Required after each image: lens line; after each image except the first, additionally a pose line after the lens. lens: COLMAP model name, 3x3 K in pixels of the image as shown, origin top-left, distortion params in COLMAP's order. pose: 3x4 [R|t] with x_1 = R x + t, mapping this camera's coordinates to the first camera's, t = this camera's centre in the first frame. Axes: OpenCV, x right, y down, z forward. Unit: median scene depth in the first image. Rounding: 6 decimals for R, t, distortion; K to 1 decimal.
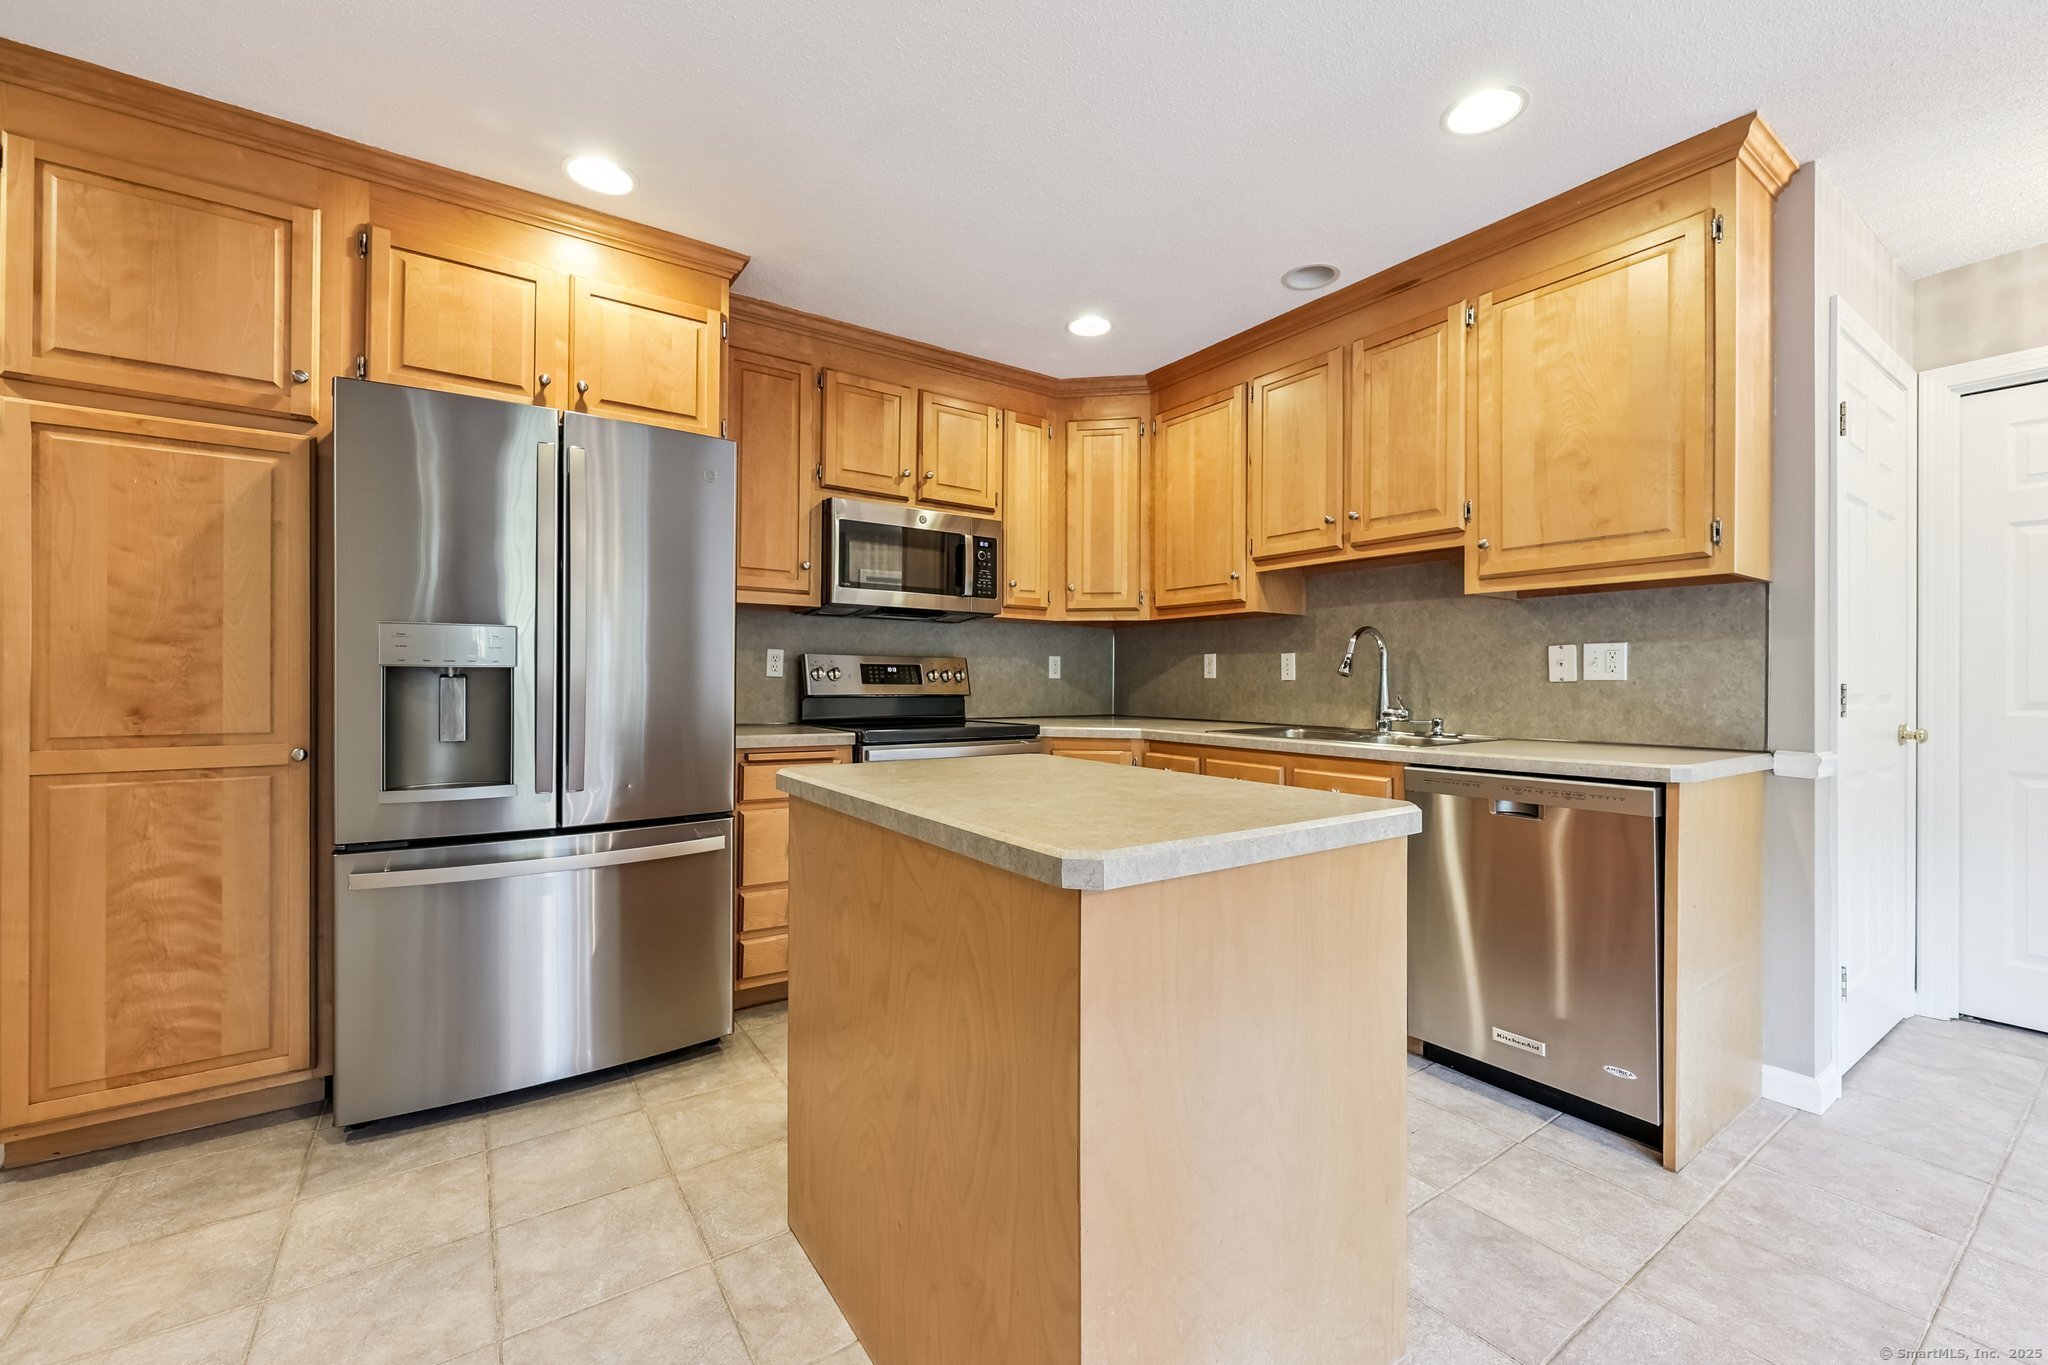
lens RADIAL K [[829.0, 0, 1034.3], [0, 829.0, 678.9], [0, 0, 1]] dist [-0.003778, -0.000734]
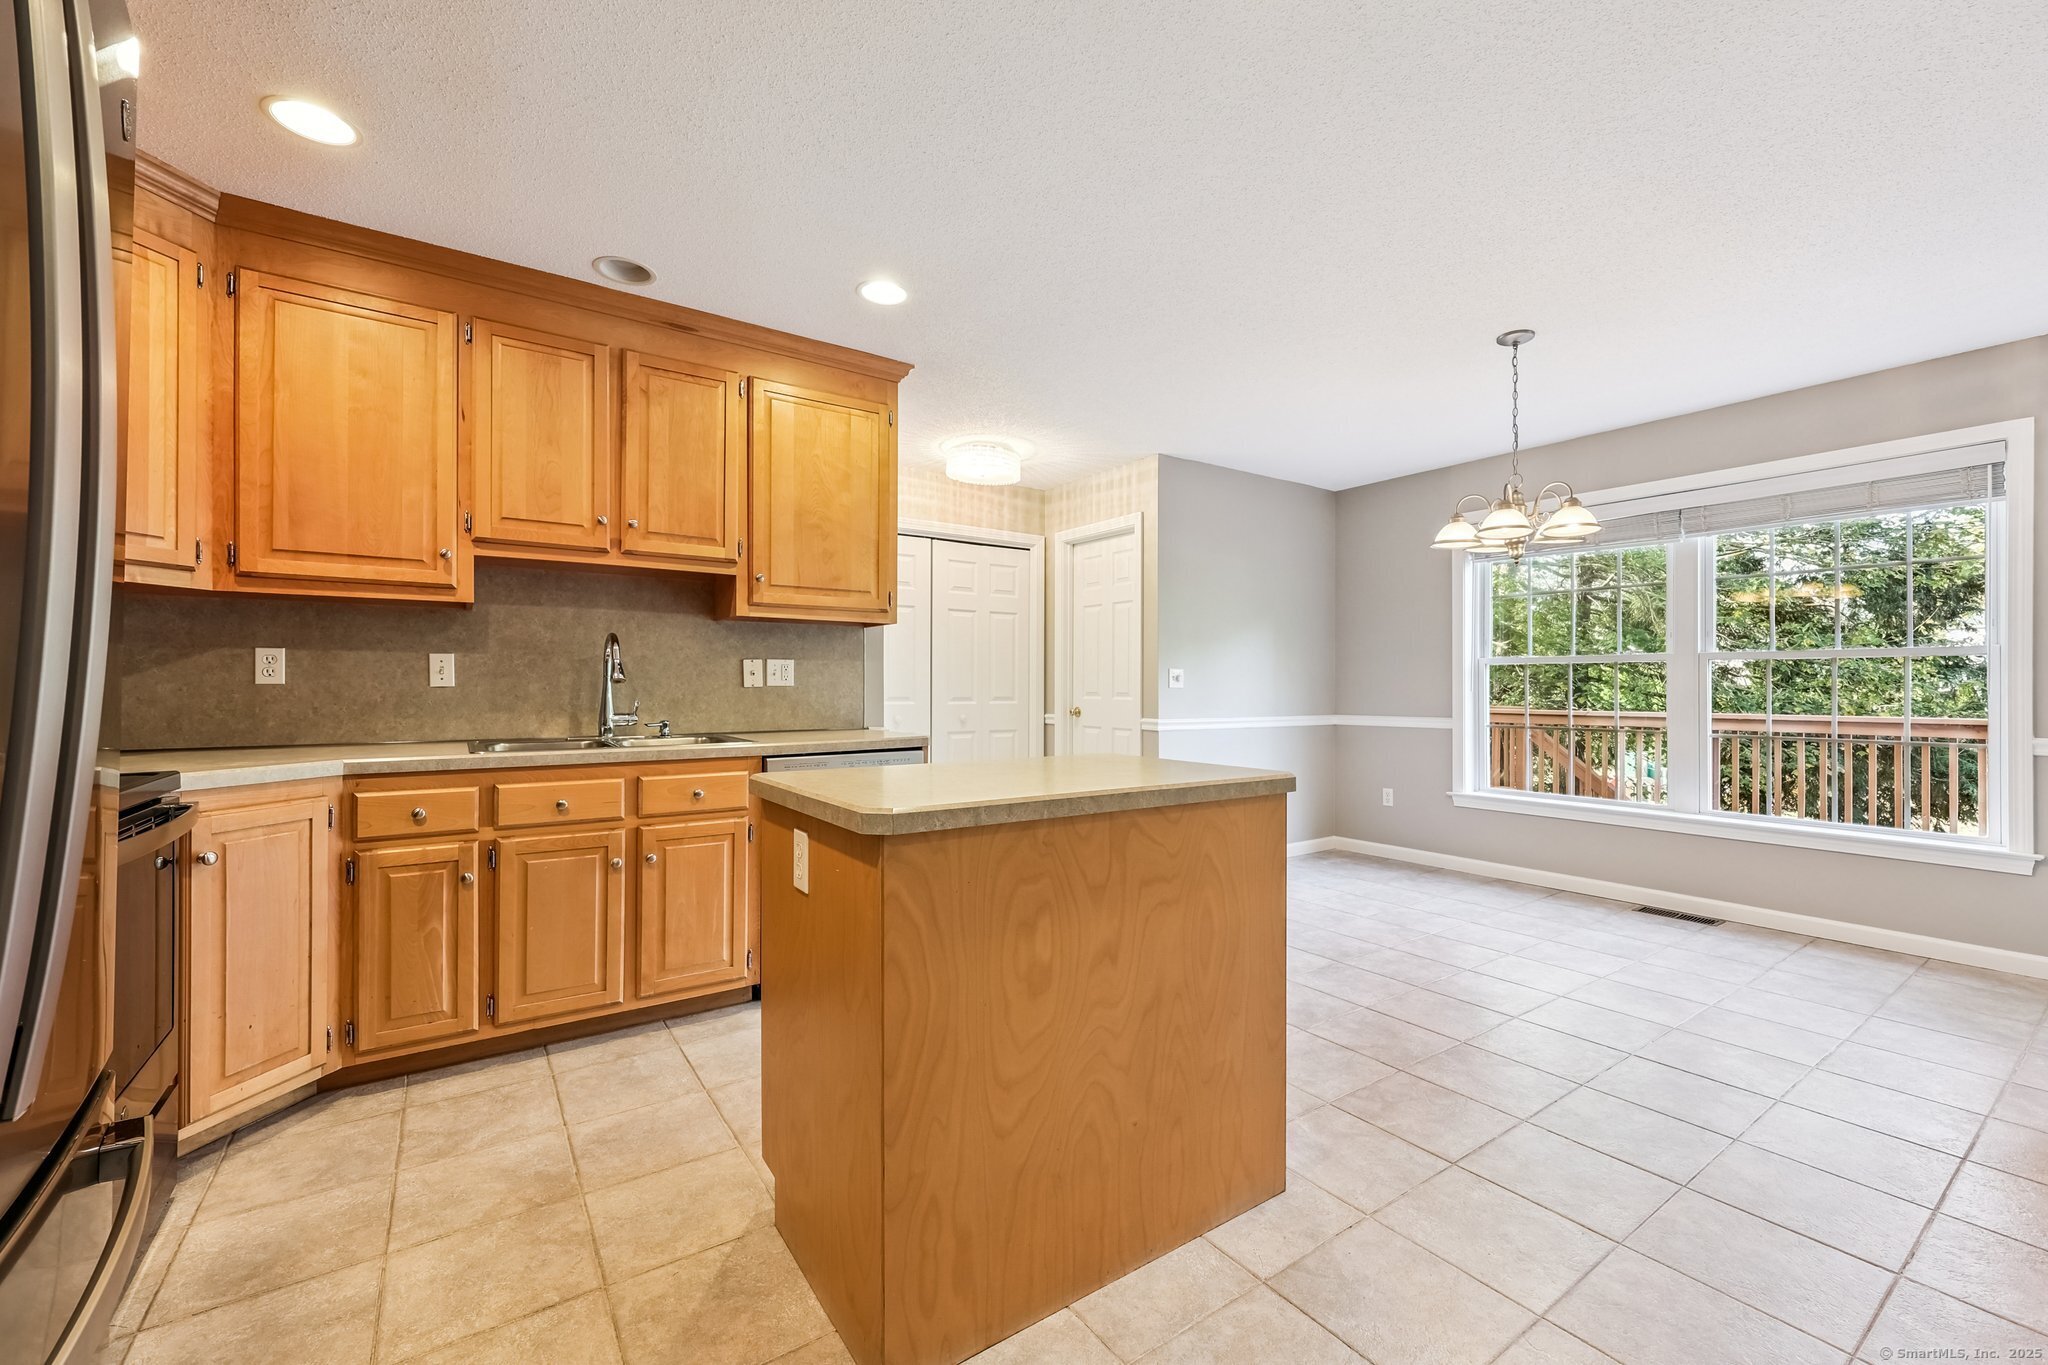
lens RADIAL K [[829.0, 0, 1033.1], [0, 829.0, 684.1], [0, 0, 1]] dist [-0.003778, -0.000734]
pose [[0.003952, -0.002223, 0.999990, -0.579754], [-0.002771, 0.999994, 0.002234, -0.004761], [-0.999988, -0.002780, 0.003946, 0.470572]]
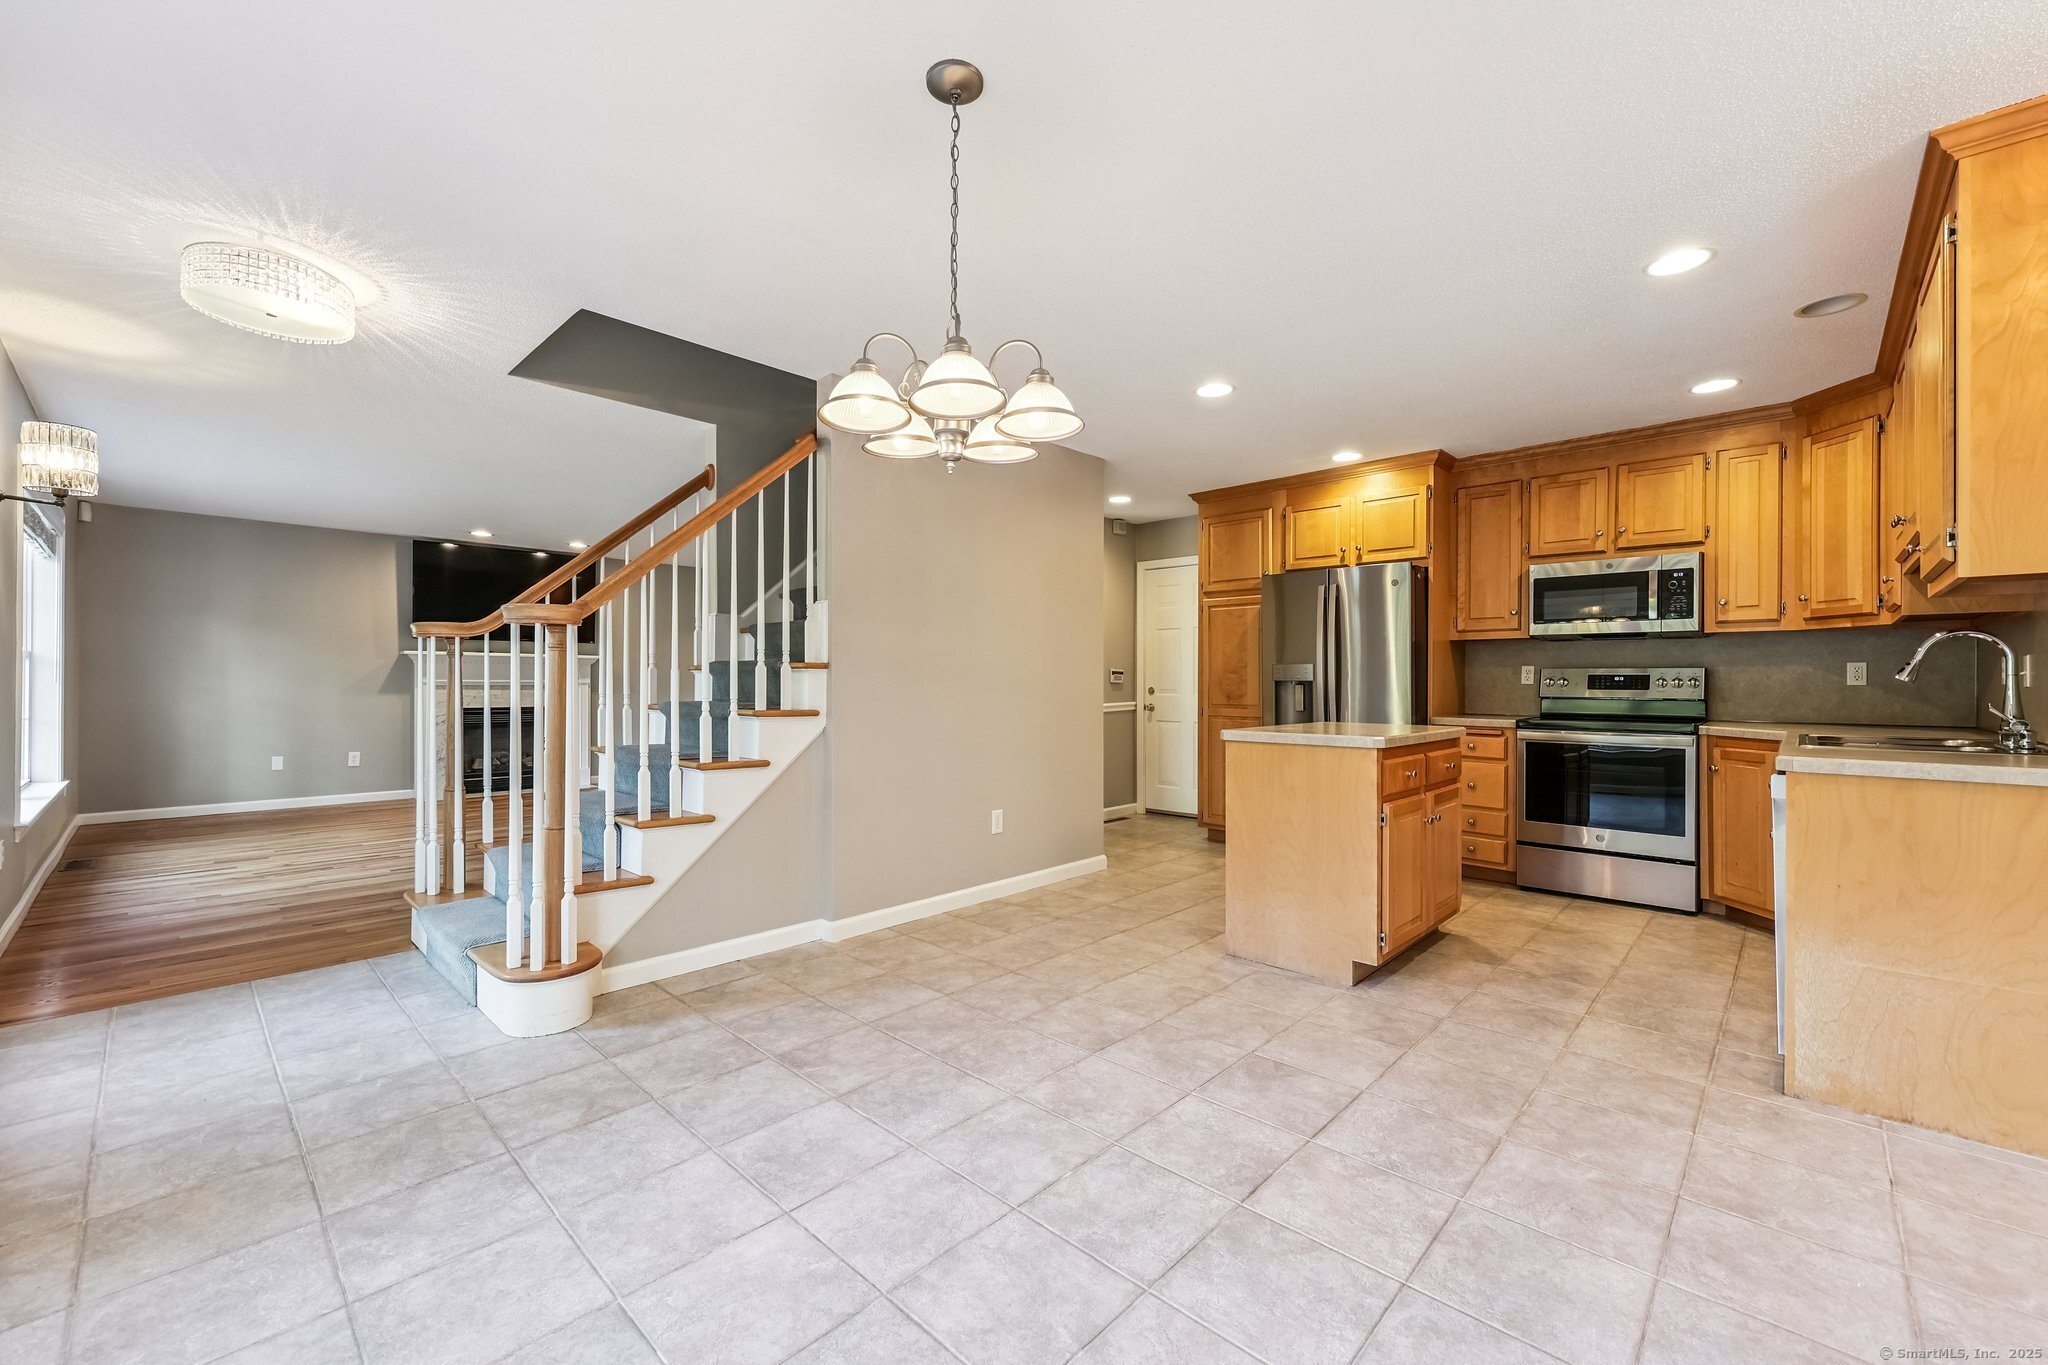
lens RADIAL K [[829.0, 0, 1033.6], [0, 829.0, 685.6], [0, 0, 1]] dist [-0.003778, -0.000734]
pose [[0.203041, -0.000860, -0.979170, 1.055711], [-0.000187, 1.000000, -0.000917, 0.001516], [0.979170, 0.000369, 0.203041, -0.190918]]
